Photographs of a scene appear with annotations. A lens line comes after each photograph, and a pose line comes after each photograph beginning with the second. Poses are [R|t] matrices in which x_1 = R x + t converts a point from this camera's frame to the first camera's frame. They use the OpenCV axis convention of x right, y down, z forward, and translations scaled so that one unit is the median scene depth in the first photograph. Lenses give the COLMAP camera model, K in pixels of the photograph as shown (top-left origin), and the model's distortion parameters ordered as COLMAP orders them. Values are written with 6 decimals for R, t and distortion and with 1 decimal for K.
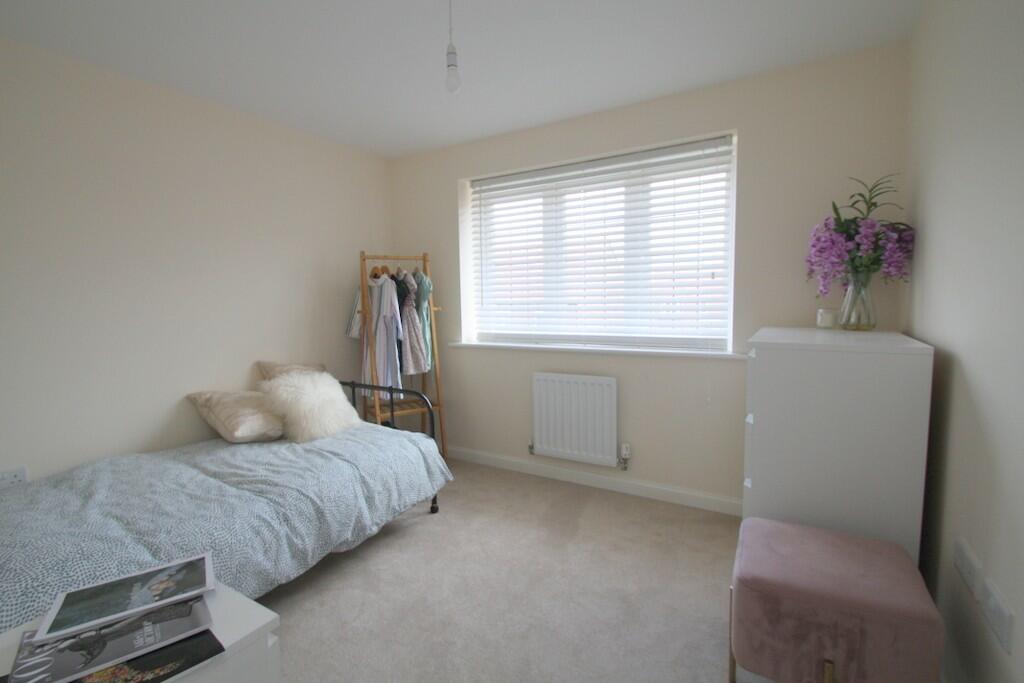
lens RADIAL K [[490.2, 0, 502.4], [0, 490.2, 339.2], [0, 0, 1]] dist [0.019543, -0.017372]
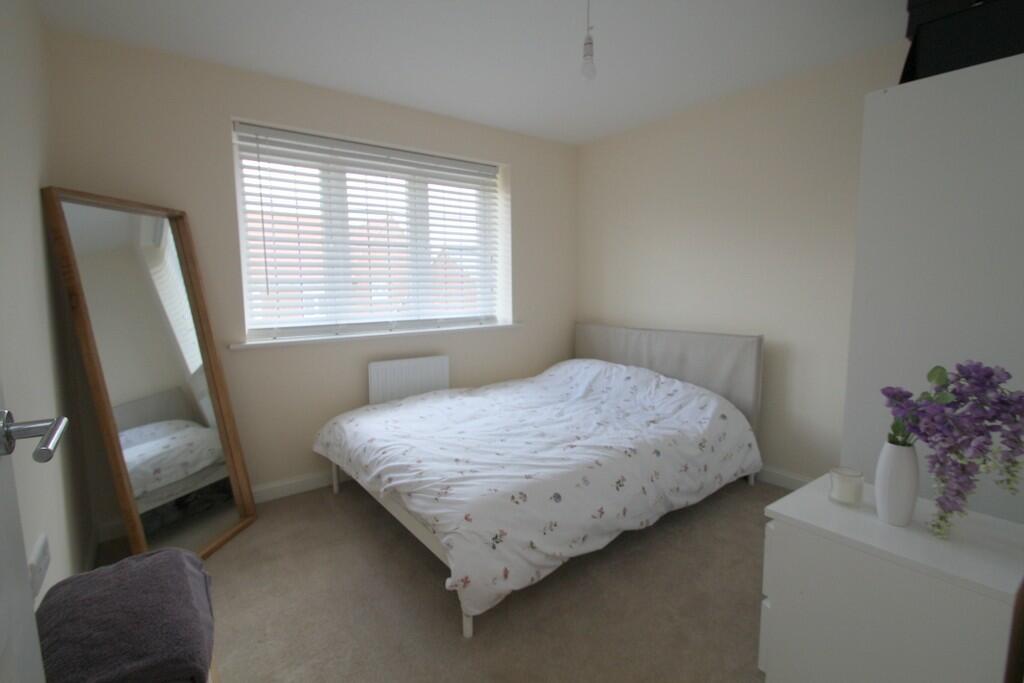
lens RADIAL K [[490.2, 0, 502.4], [0, 490.2, 339.2], [0, 0, 1]] dist [0.019543, -0.017372]
pose [[0.343390, -0.096520, 0.934220, -0.692475], [0.083303, 0.993915, 0.072068, -0.023025], [-0.935491, 0.053076, 0.349341, 0.424614]]
